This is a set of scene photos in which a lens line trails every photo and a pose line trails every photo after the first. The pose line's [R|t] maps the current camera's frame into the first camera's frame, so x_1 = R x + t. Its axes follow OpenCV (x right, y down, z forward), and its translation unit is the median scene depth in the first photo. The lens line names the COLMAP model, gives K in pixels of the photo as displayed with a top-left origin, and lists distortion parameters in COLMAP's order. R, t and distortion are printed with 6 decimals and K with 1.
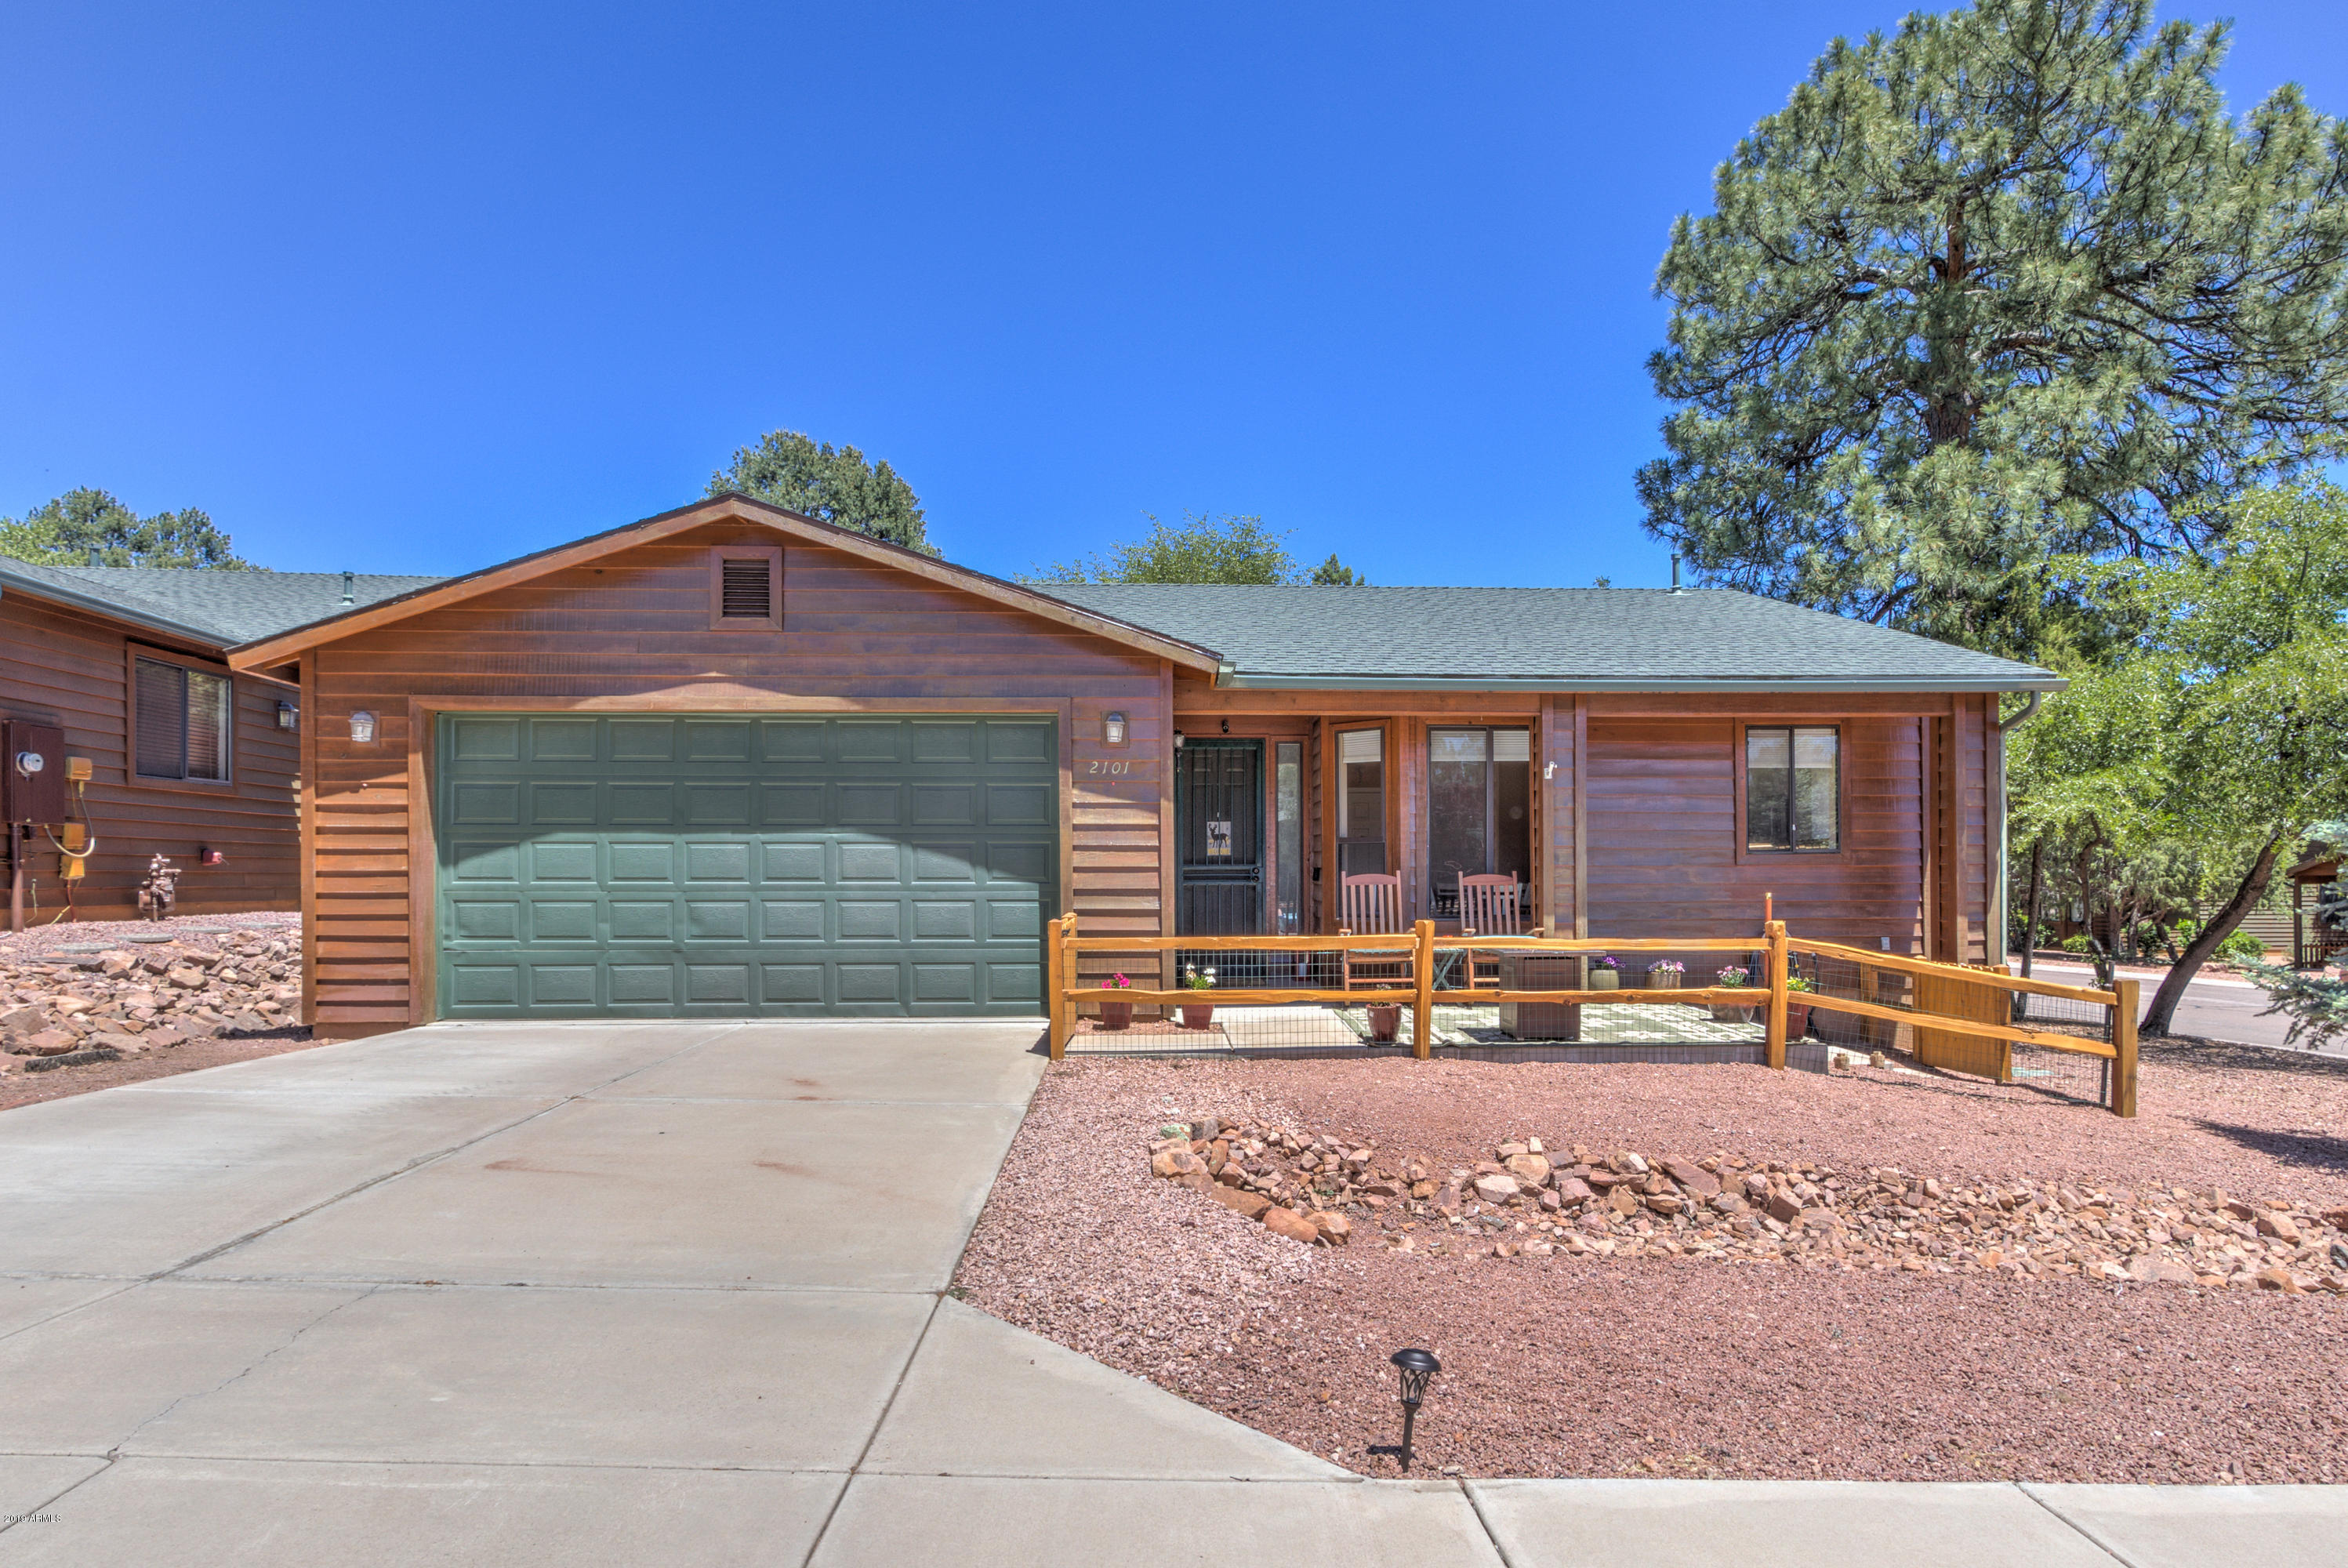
lens RADIAL K [[1071.7, 0, 1174.1], [0, 1071.7, 790.6], [0, 0, 1]] dist [0.006024, -0.000592]
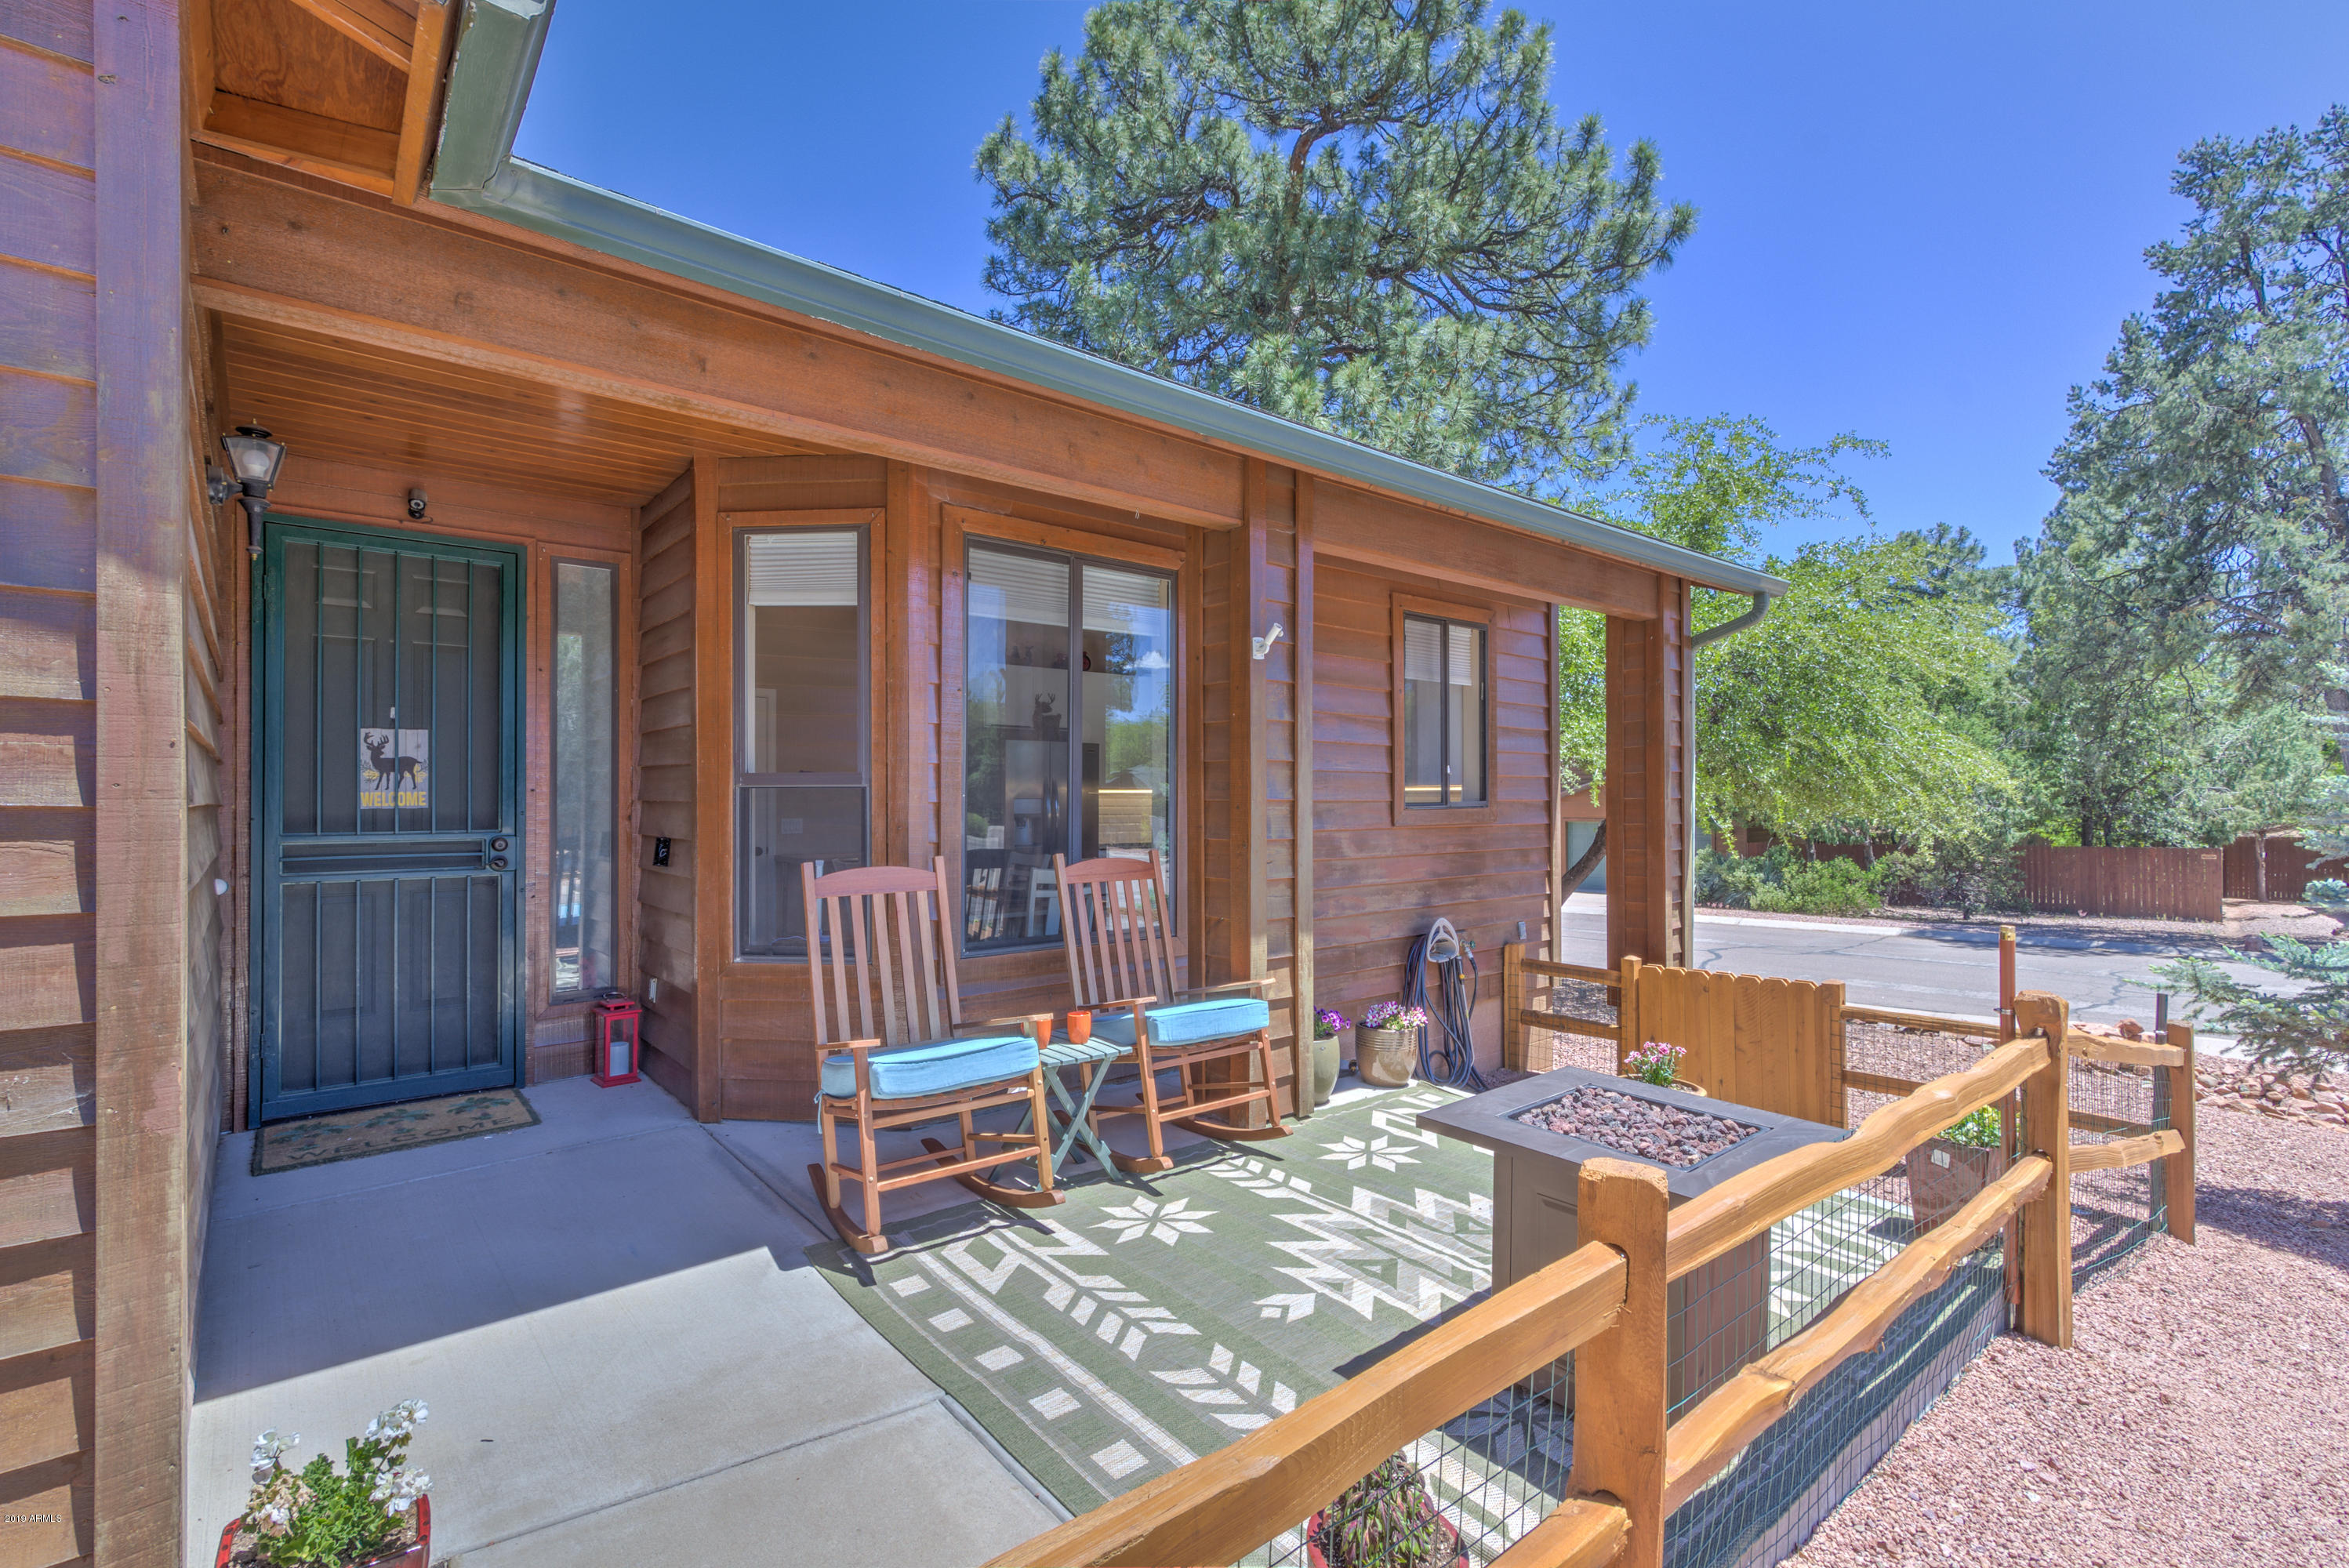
lens RADIAL K [[1072.1, 0, 1174.6], [0, 1072.1, 790.6], [0, 0, 1]] dist [0.006024, -0.000592]
pose [[0.772142, 0.005007, 0.635430, 0.011966], [-0.044592, 0.997931, 0.046323, 0.023937], [-0.633883, -0.064103, 0.770768, 0.573250]]
